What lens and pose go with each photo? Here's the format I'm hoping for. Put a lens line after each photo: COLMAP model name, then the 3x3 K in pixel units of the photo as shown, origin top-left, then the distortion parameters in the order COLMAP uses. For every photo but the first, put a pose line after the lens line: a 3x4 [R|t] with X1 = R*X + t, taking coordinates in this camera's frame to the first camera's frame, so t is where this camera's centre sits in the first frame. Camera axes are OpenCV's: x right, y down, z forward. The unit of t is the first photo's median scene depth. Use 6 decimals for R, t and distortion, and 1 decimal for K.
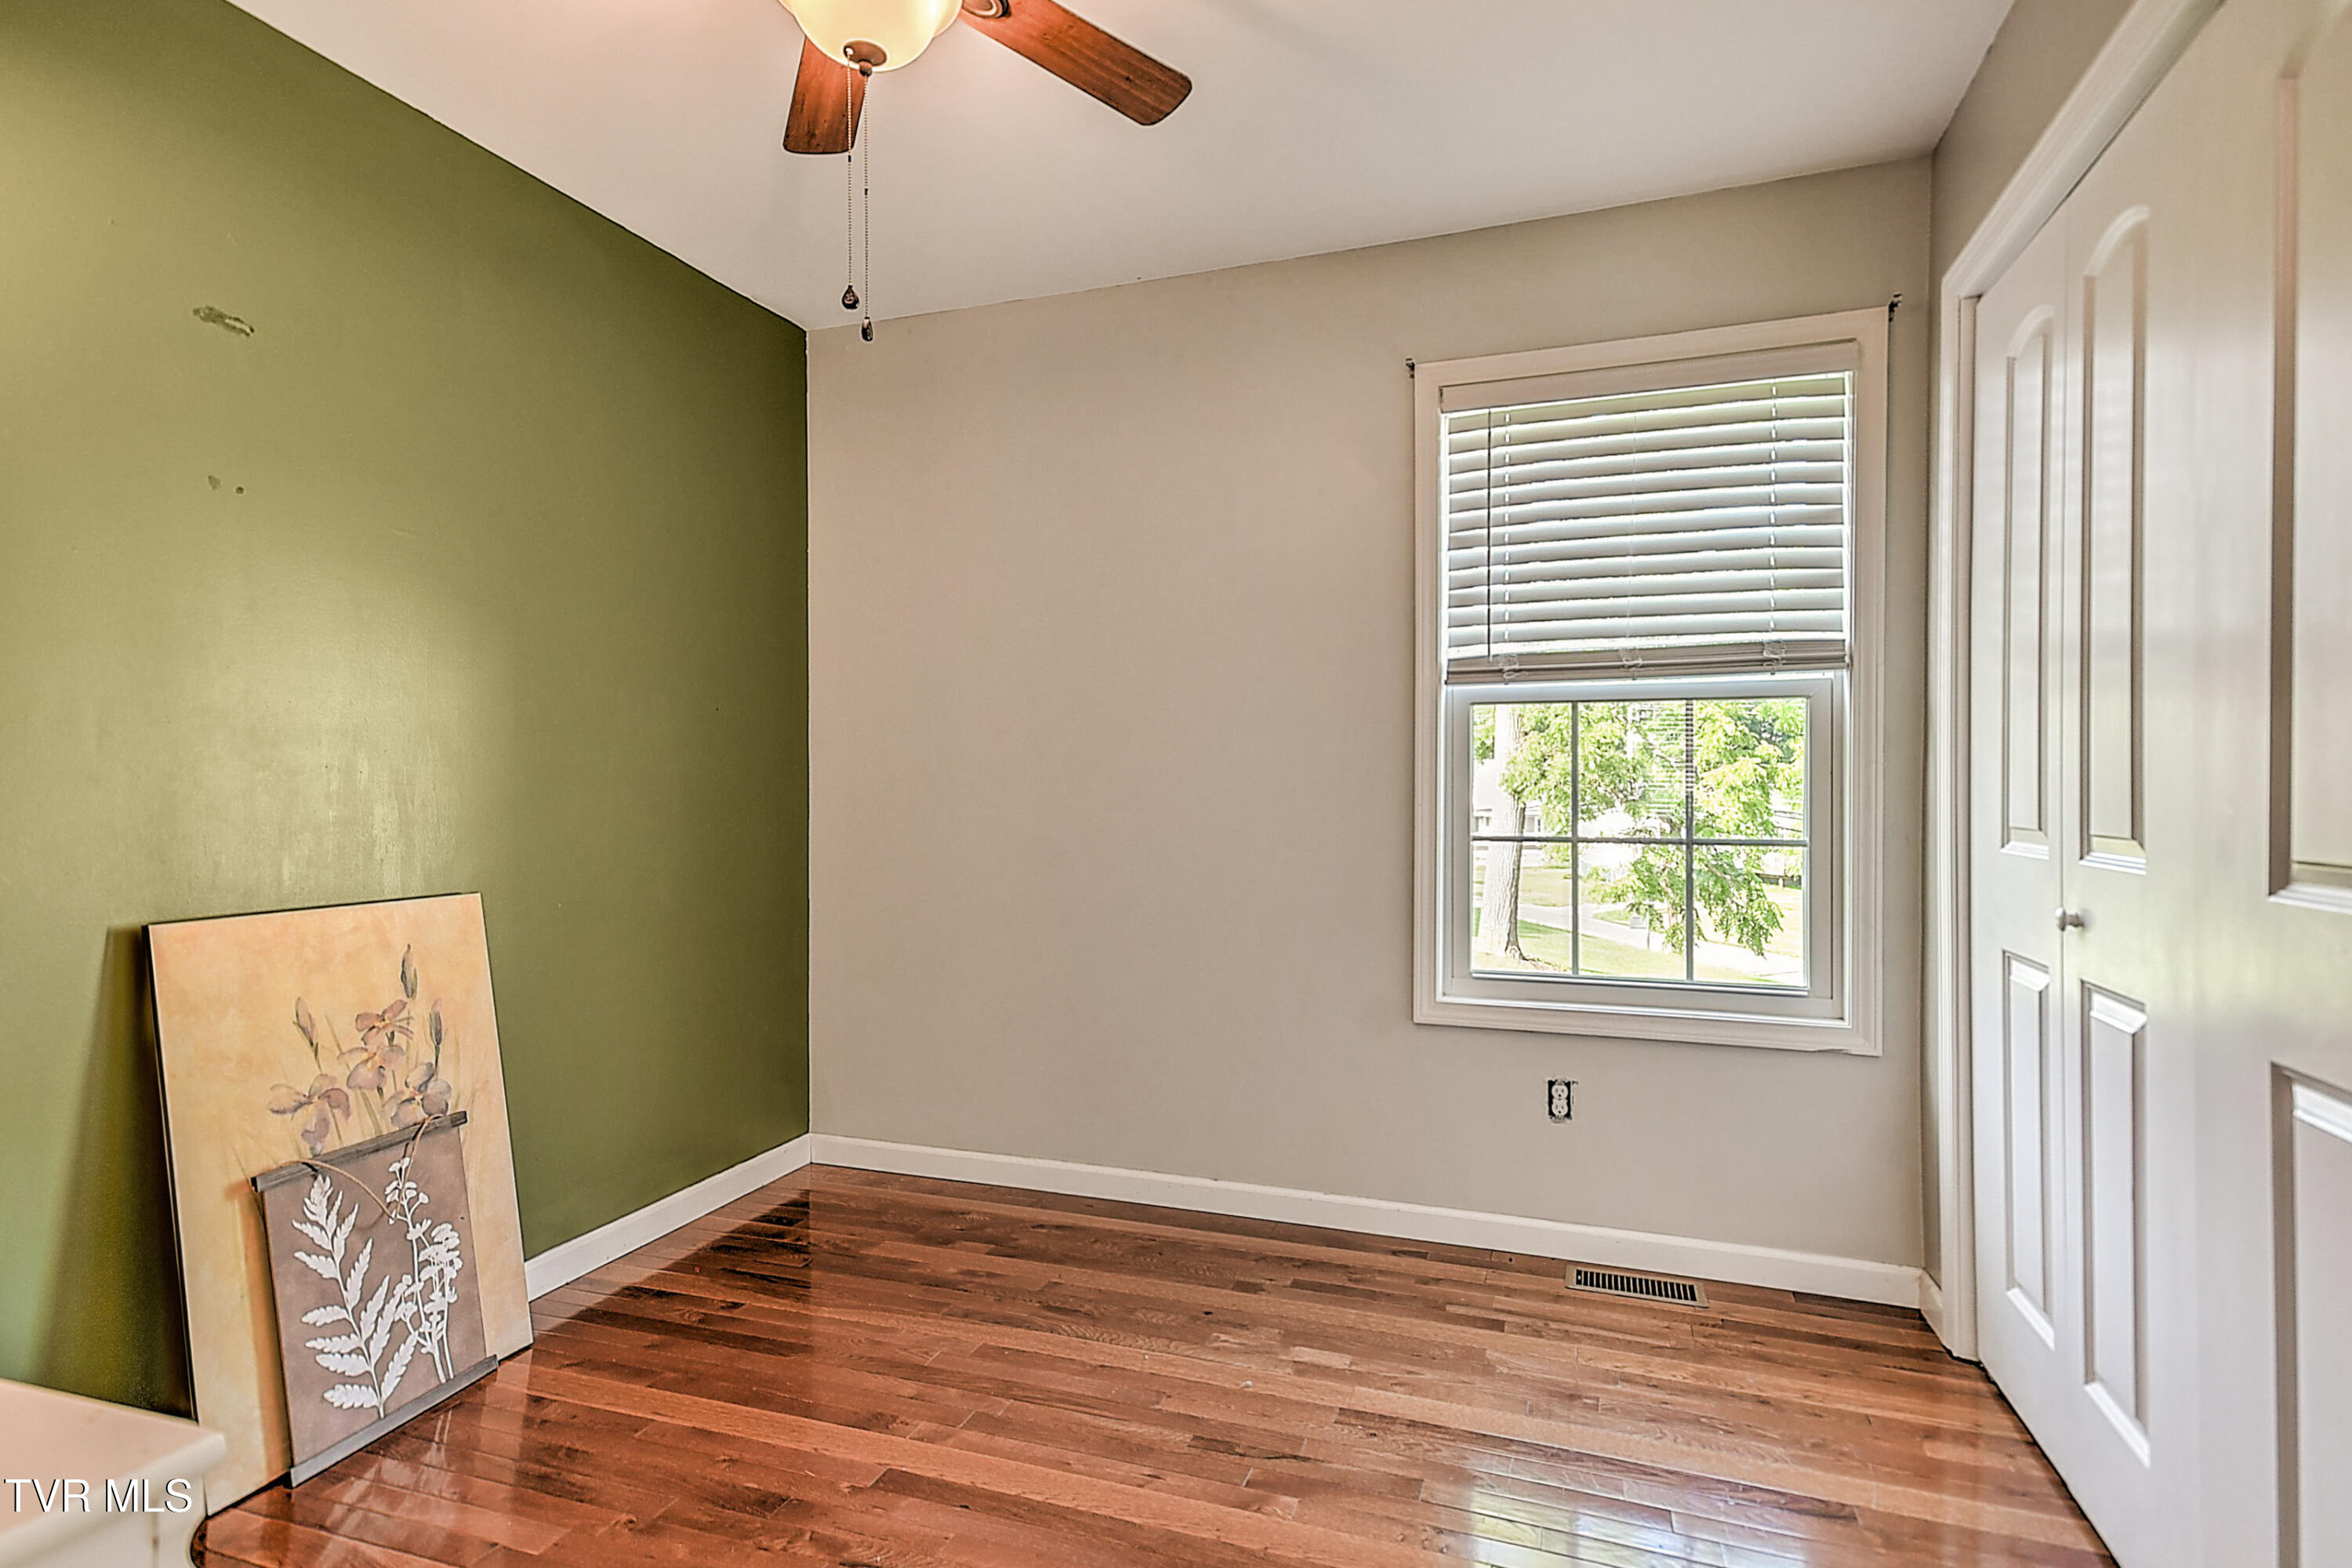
lens RADIAL K [[1181.0, 0, 1176.0], [0, 1181.0, 784.0], [0, 0, 1]] dist [0.000015, -0.000133]
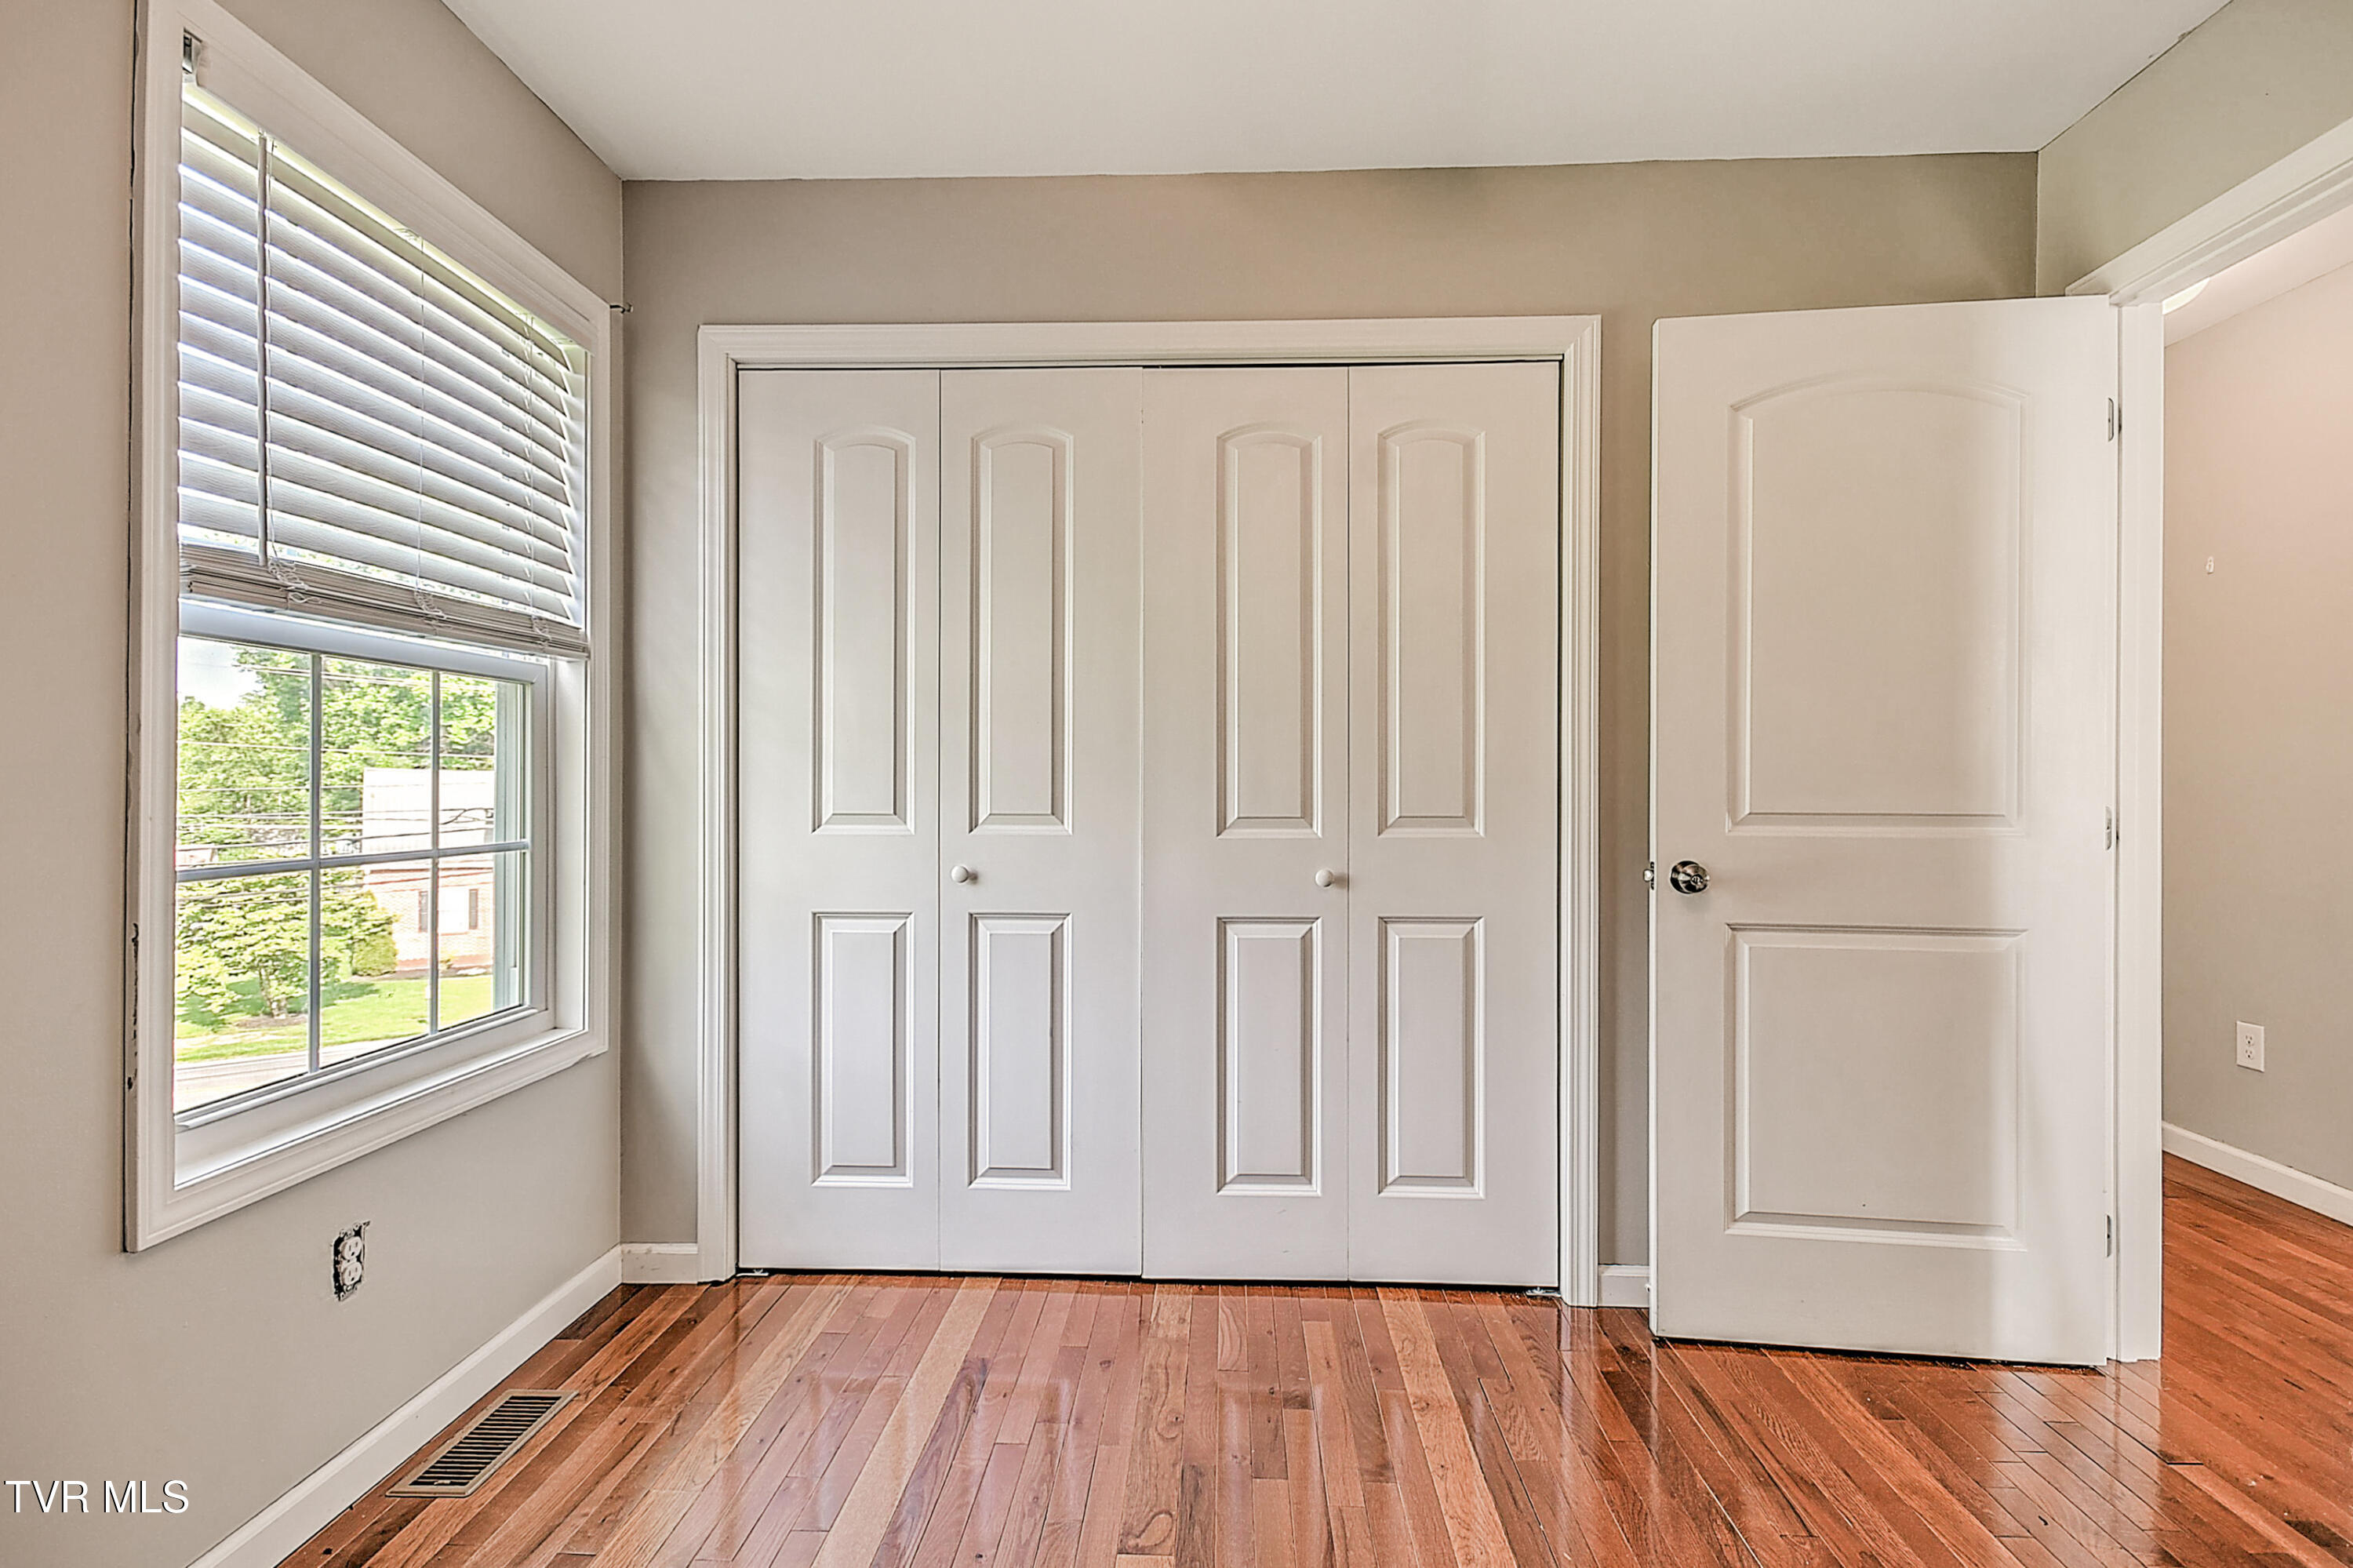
lens RADIAL K [[1087.6, 0, 1176.5], [0, 1087.6, 784.0], [0, 0, 1]] dist [-0.000536, -0.000060]
pose [[-0.290513, -0.004201, 0.956862, -0.407388], [-0.000831, 0.999991, 0.004138, 0.000044], [-0.956871, 0.000407, -0.290514, 0.781097]]
